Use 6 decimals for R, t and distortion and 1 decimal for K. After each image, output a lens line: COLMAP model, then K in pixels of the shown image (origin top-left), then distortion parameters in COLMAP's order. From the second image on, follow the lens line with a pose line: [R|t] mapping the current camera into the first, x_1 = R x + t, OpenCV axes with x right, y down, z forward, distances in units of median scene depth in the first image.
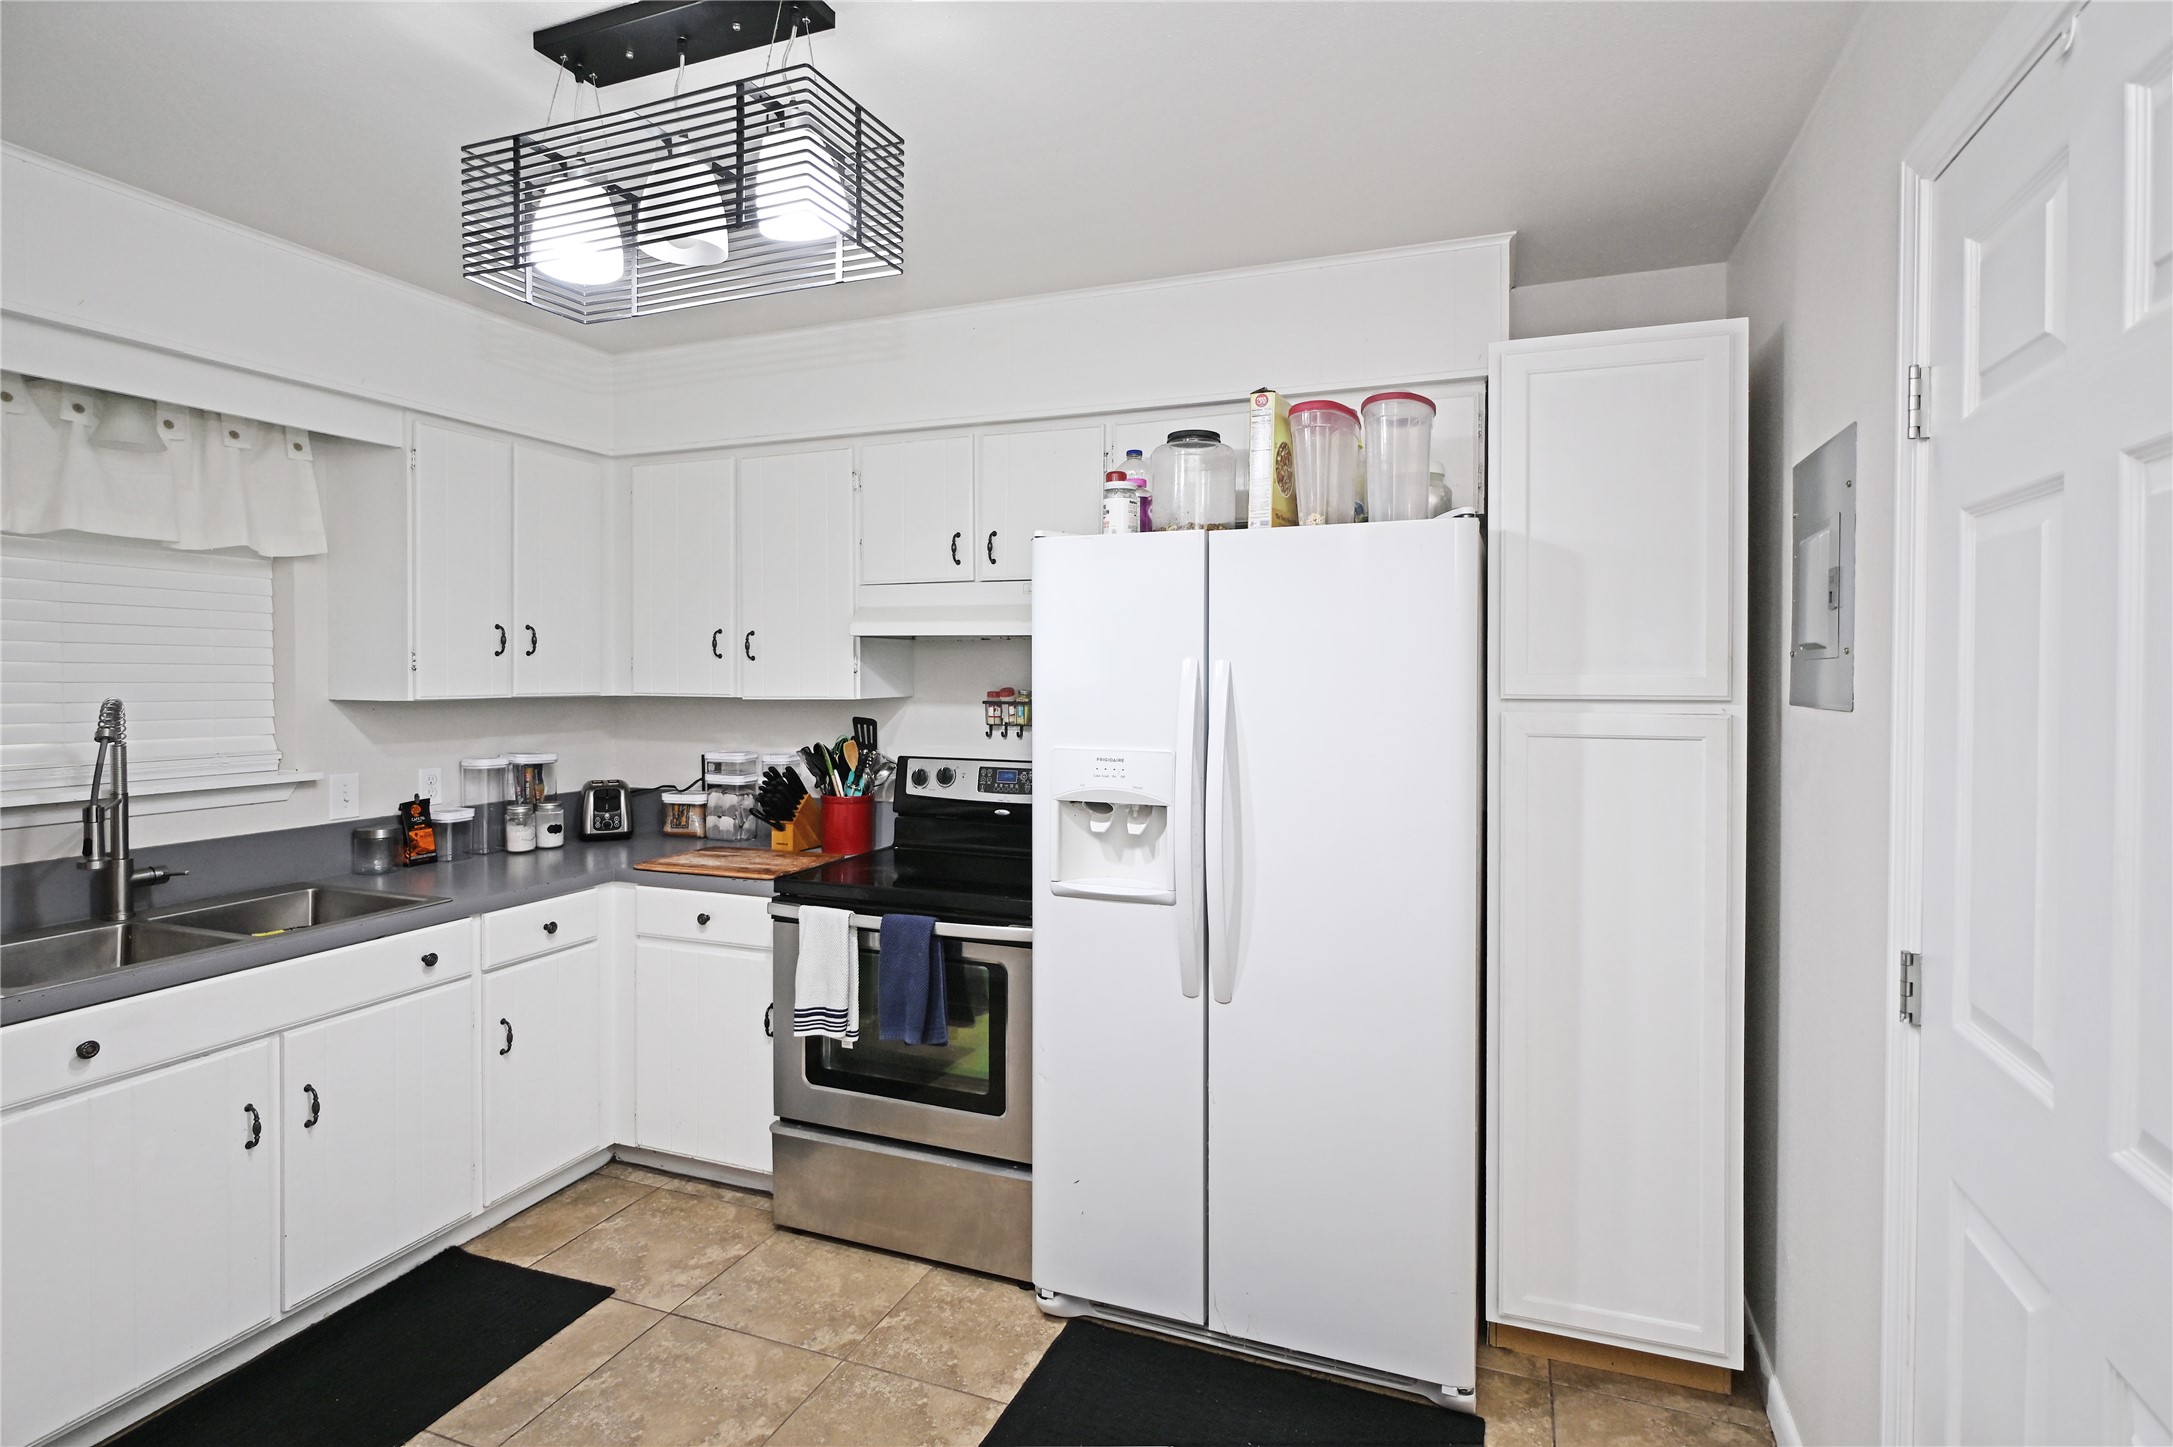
lens RADIAL K [[1117.1, 0, 1031.3], [0, 1117.1, 680.0], [0, 0, 1]] dist [-0.000435, -0.000233]
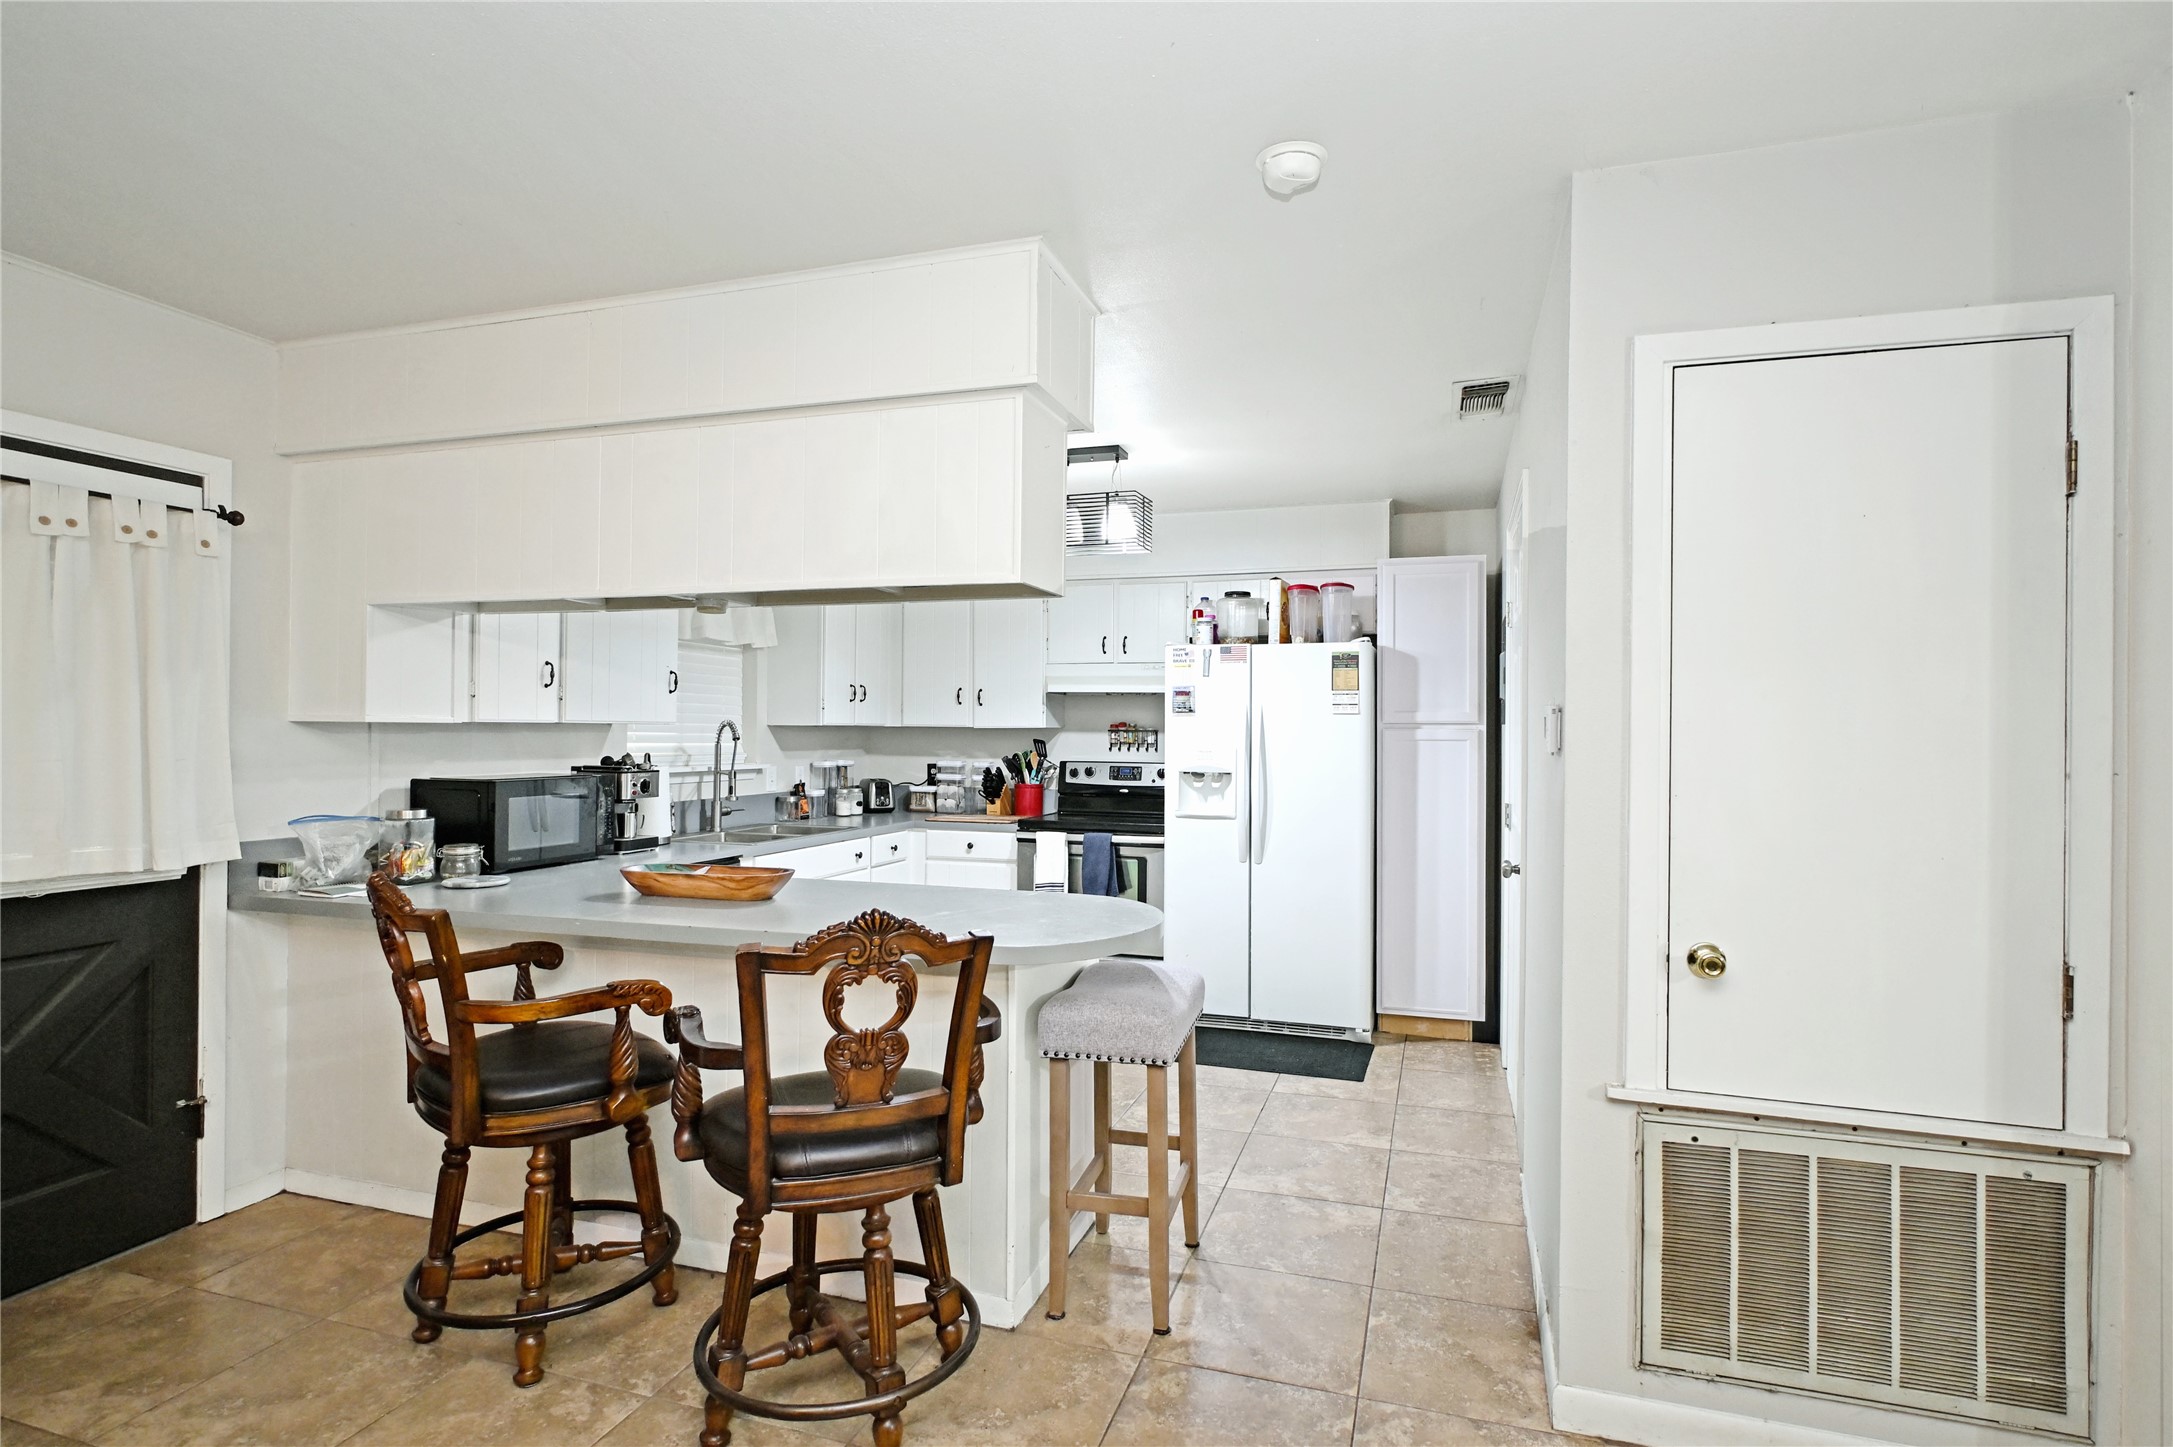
lens RADIAL K [[1142.3, 0, 1086.5], [0, 1142.3, 723.5], [0, 0, 1]] dist [-0.001419, -0.000365]
pose [[0.996168, 0.003459, 0.087387, -0.250927], [-0.002616, 0.999949, -0.009752, 0.028770], [-0.087416, 0.009486, 0.996127, -0.838452]]
